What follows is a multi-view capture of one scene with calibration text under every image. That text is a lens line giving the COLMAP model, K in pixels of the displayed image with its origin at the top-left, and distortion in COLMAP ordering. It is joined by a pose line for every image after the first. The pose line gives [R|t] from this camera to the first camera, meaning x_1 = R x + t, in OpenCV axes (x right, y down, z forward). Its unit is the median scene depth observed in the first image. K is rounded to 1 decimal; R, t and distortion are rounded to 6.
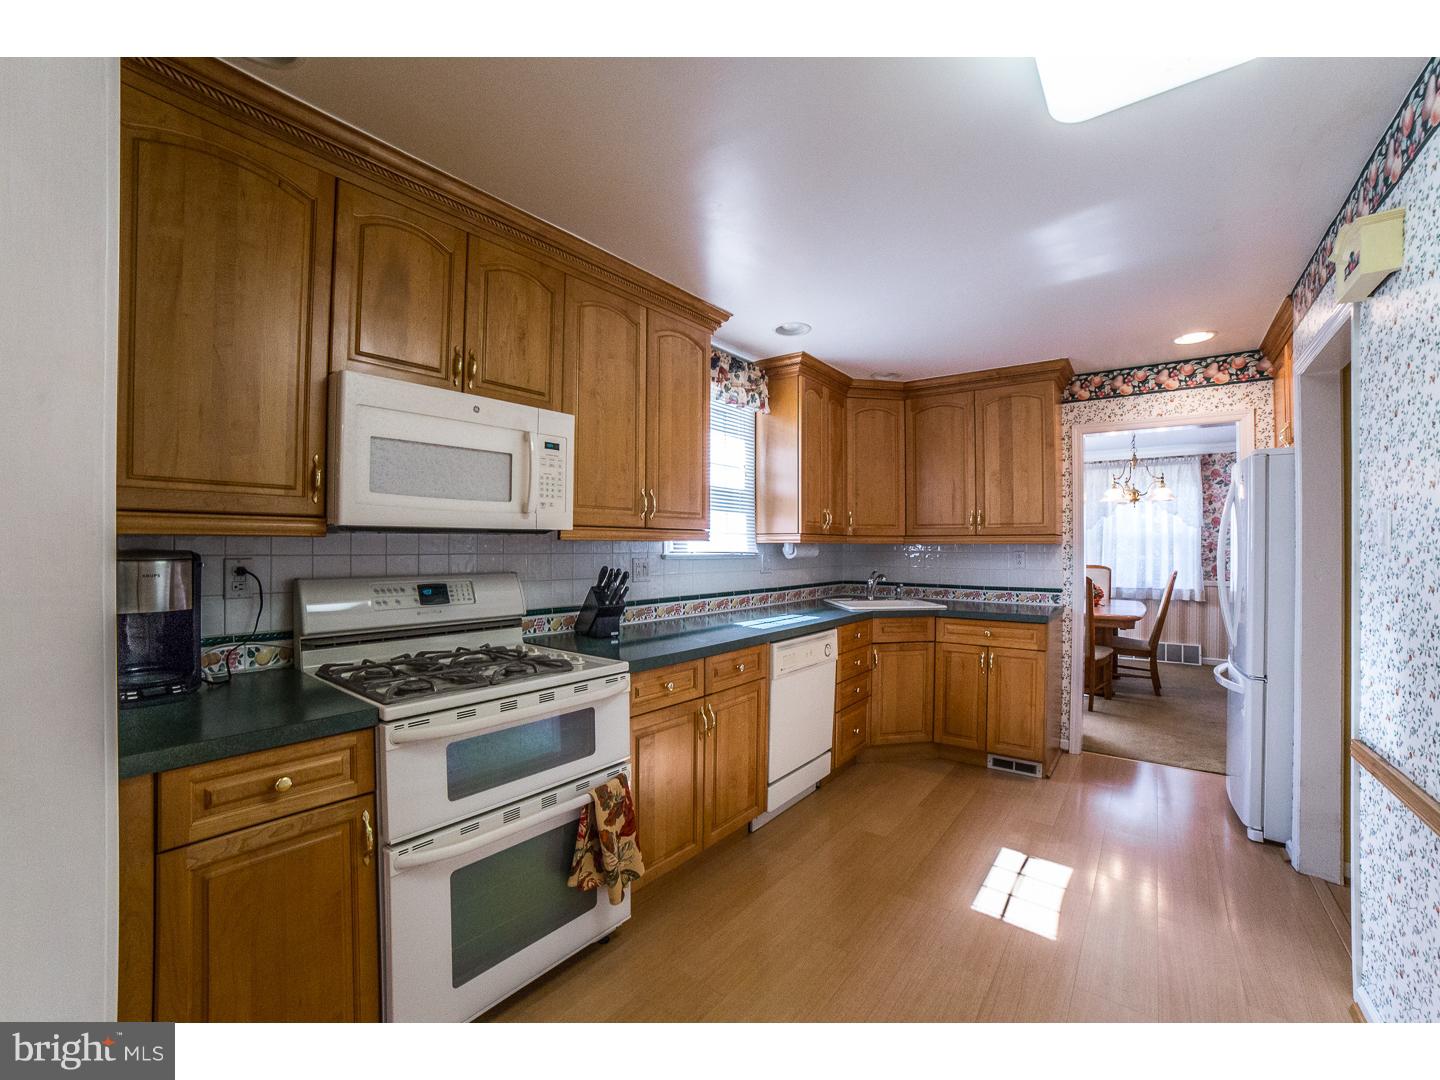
lens RADIAL K [[585.2, 0, 715.8], [0, 585.2, 534.5], [0, 0, 1]] dist [-0.000374, 0.000092]
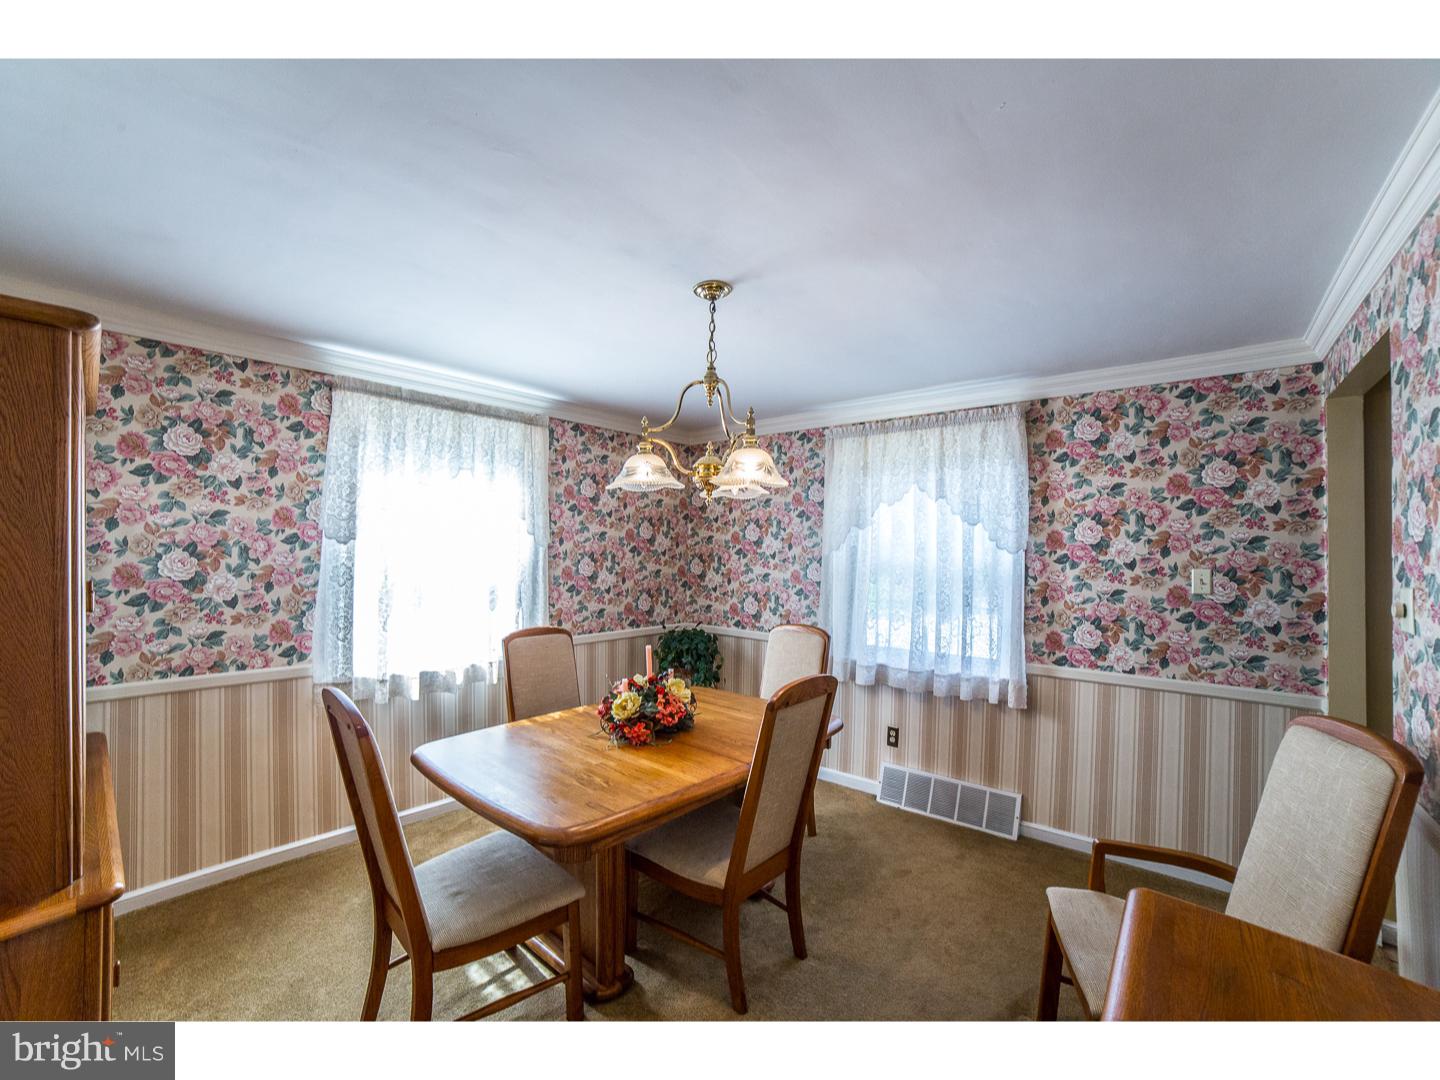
lens RADIAL K [[585.2, 0, 716.4], [0, 585.2, 538.5], [0, 0, 1]] dist [-0.000374, 0.000092]
pose [[1.000000, -0.000853, -0.000354, 0.574850], [0.000858, 0.999883, 0.015249, -0.030812], [0.000341, -0.015250, 0.999884, 0.517059]]
